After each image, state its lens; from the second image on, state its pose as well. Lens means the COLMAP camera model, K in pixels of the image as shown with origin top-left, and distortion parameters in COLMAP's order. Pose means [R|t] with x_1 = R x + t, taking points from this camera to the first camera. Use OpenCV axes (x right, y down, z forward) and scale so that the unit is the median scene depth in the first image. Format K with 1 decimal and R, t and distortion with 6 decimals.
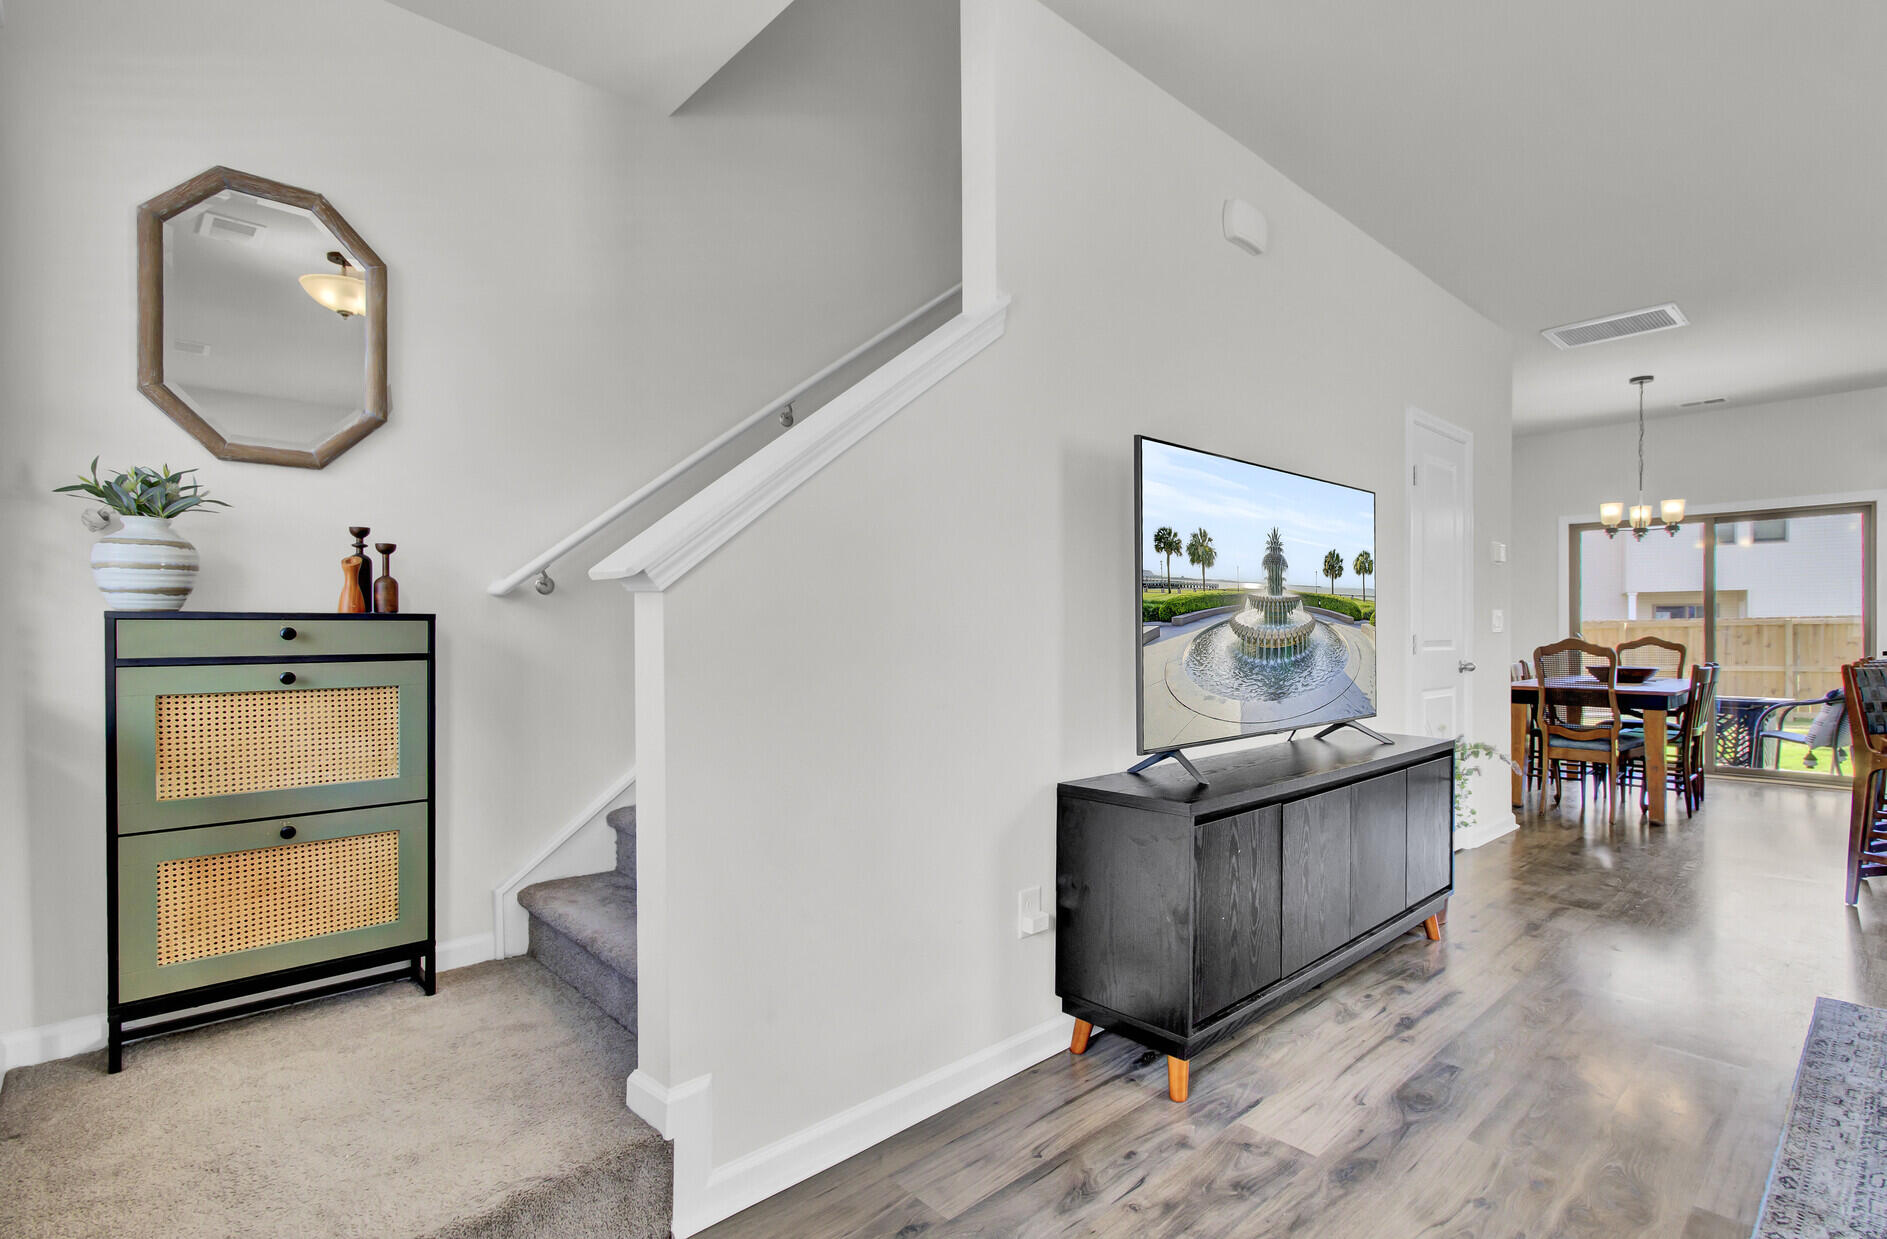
lens RADIAL K [[886.0, 0, 962.8], [0, 886.0, 630.5], [0, 0, 1]] dist [-0.003892, -0.000361]
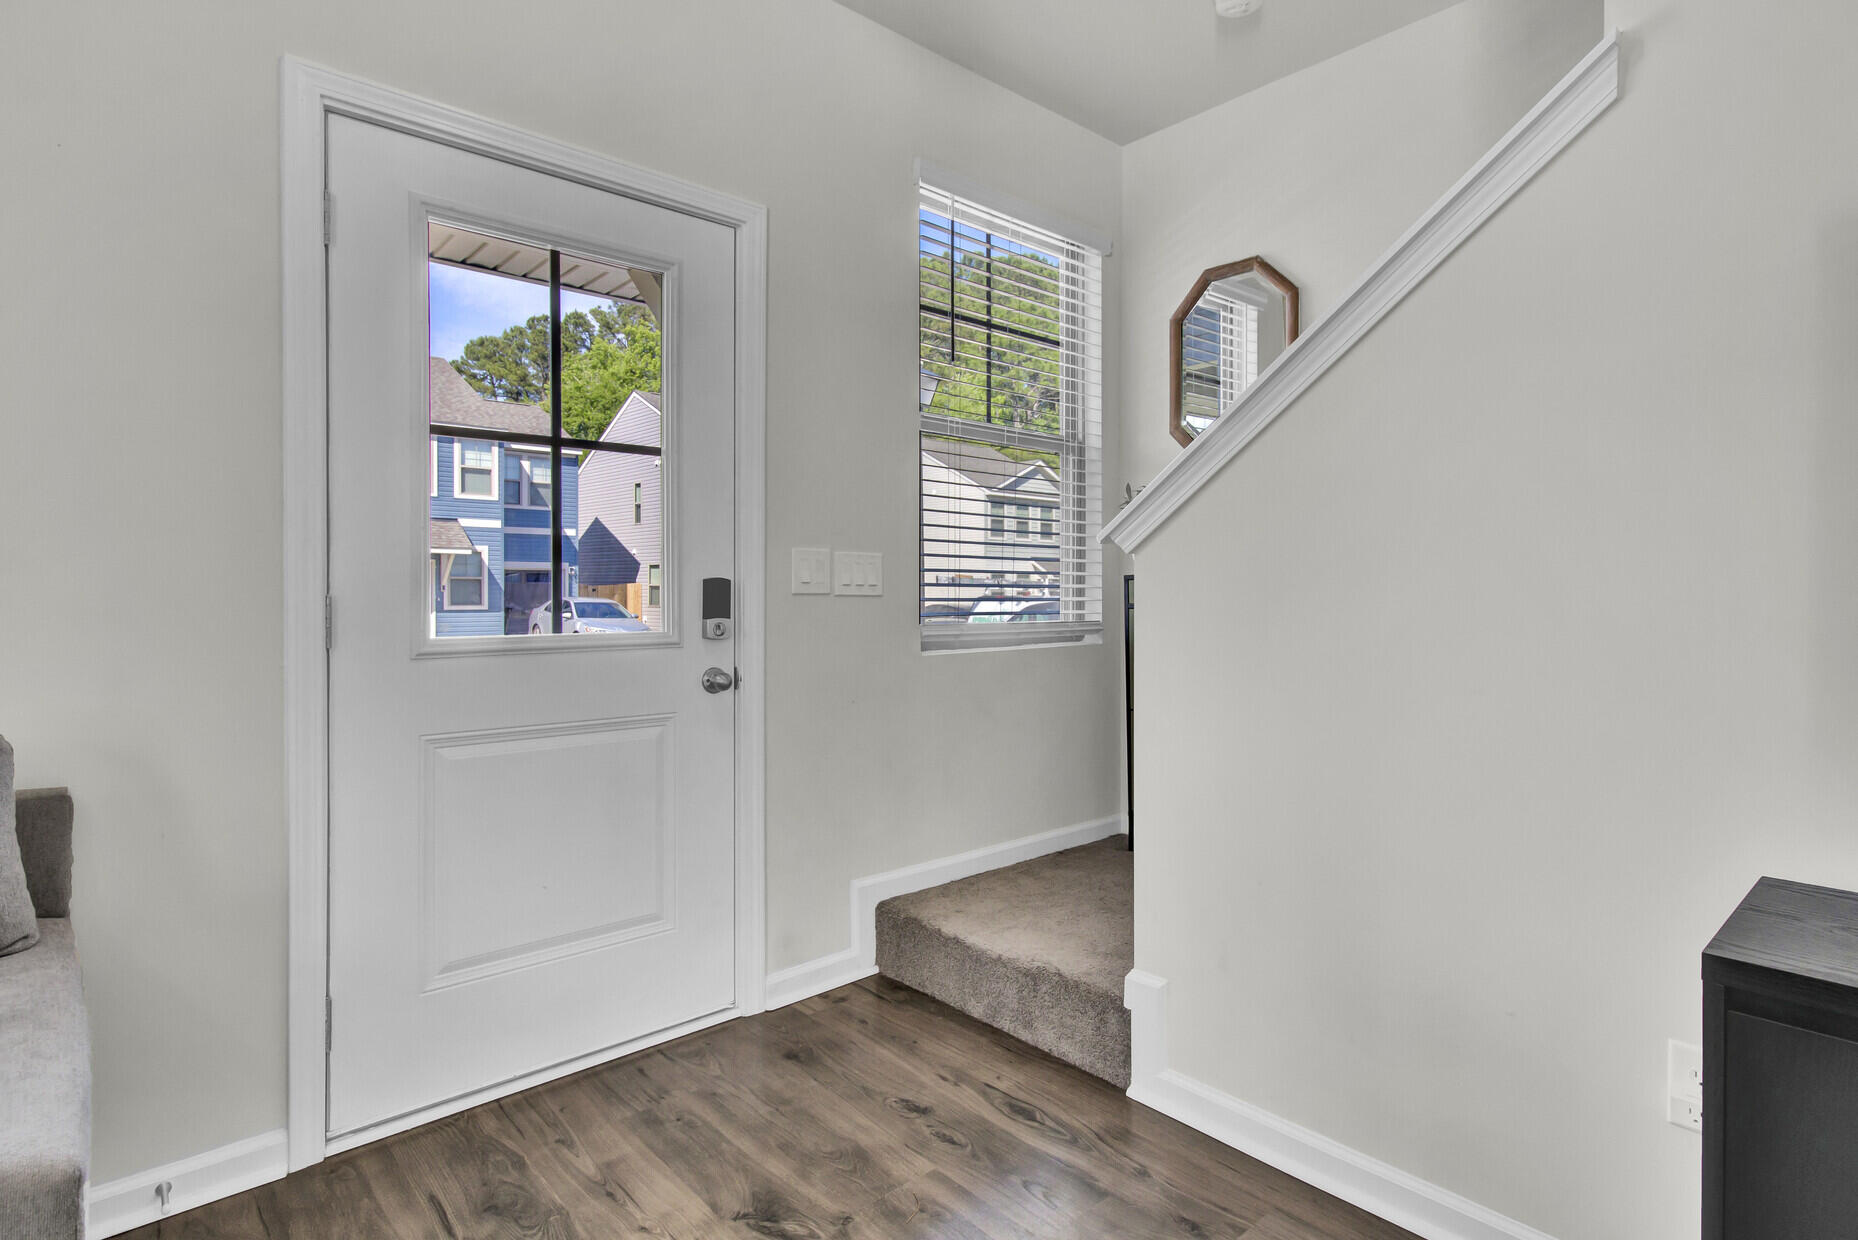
lens RADIAL K [[941.0, 0, 931.7], [0, 941.0, 590.9], [0, 0, 1]] dist [0.000777, 0.000094]
pose [[-0.021760, 0.004031, -0.999755, 0.568712], [-0.004250, 0.999982, 0.004124, 0.002096], [0.999754, 0.004339, -0.021742, 0.449886]]
